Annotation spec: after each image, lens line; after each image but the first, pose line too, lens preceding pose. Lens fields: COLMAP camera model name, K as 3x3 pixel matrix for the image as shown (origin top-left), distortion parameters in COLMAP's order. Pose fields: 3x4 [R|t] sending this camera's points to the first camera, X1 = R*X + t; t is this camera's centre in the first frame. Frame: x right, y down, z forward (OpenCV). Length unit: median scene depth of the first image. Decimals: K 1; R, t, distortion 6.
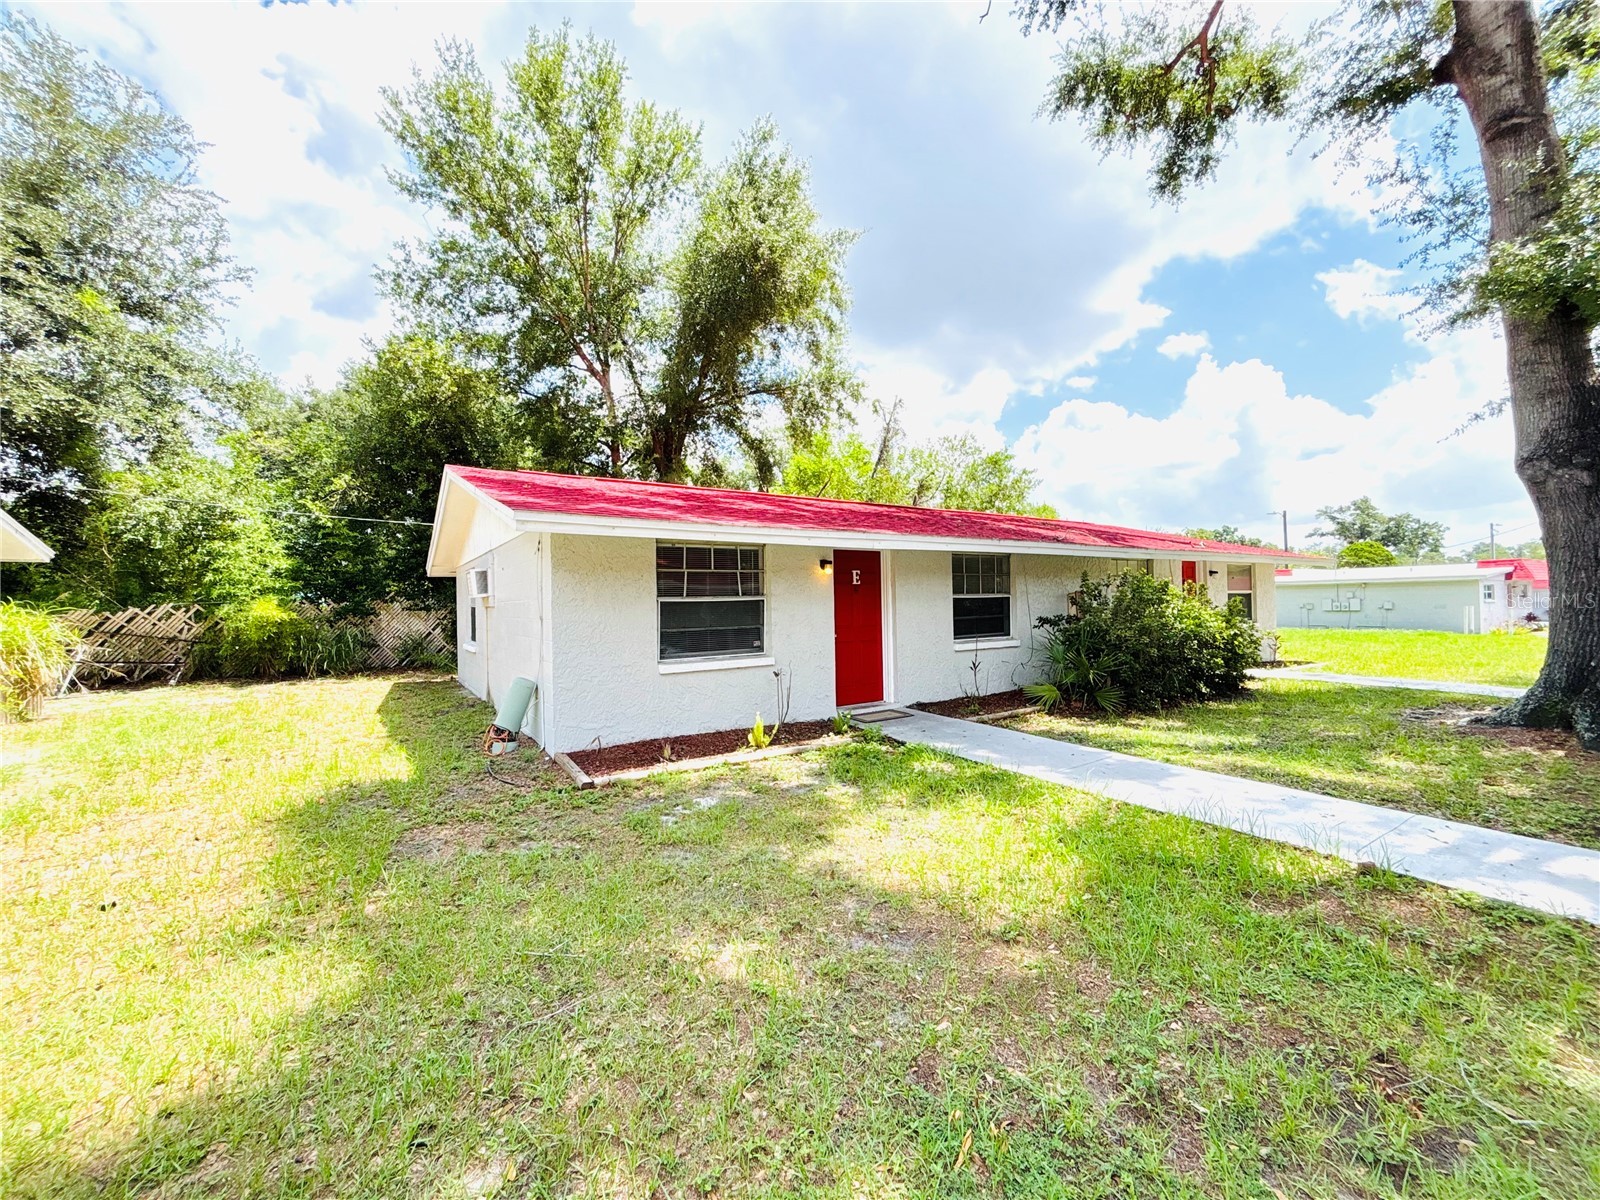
lens RADIAL K [[645.4, 0, 810.8], [0, 645.4, 604.4], [0, 0, 1]] dist [-0.001430, -0.000877]
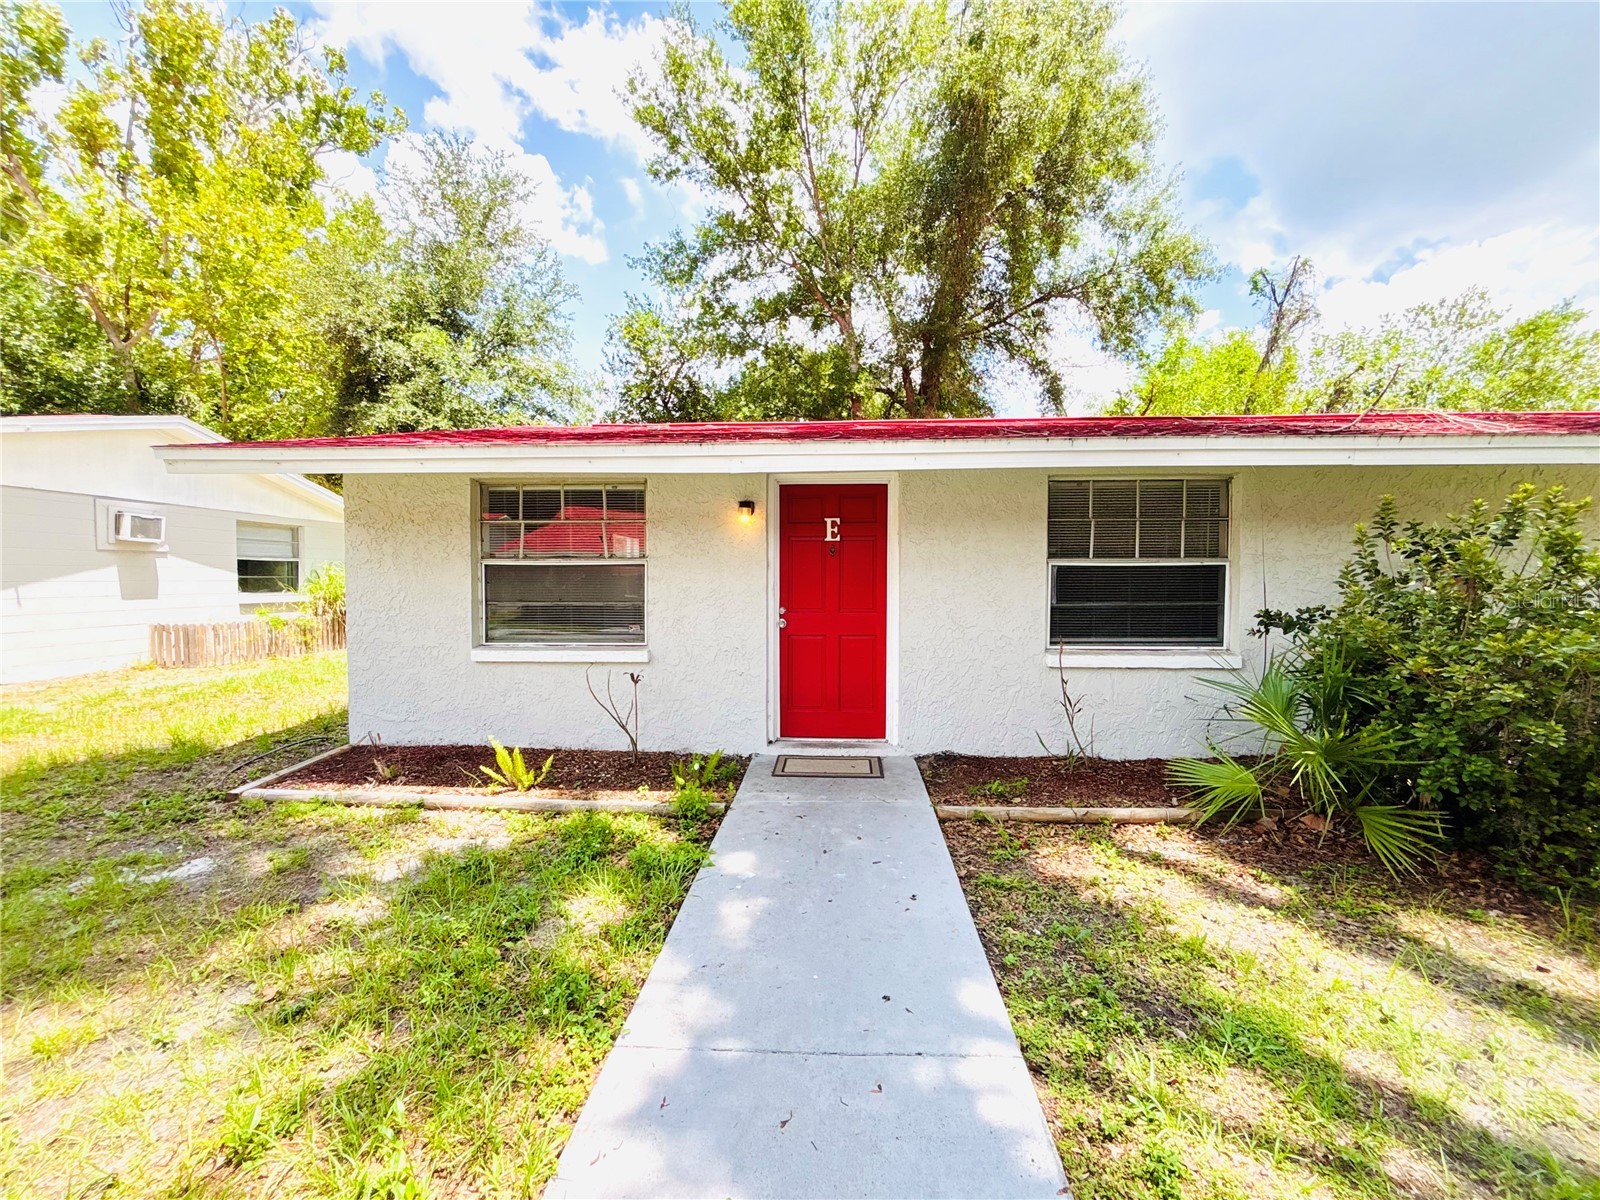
lens RADIAL K [[649.9, 0, 804.4], [0, 649.9, 599.1], [0, 0, 1]] dist [0.002795, 0.000533]
pose [[0.795986, 0.039160, -0.604048, 0.379370], [-0.017292, 0.998969, 0.041976, -0.001787], [0.605069, -0.022967, 0.795842, 0.454026]]
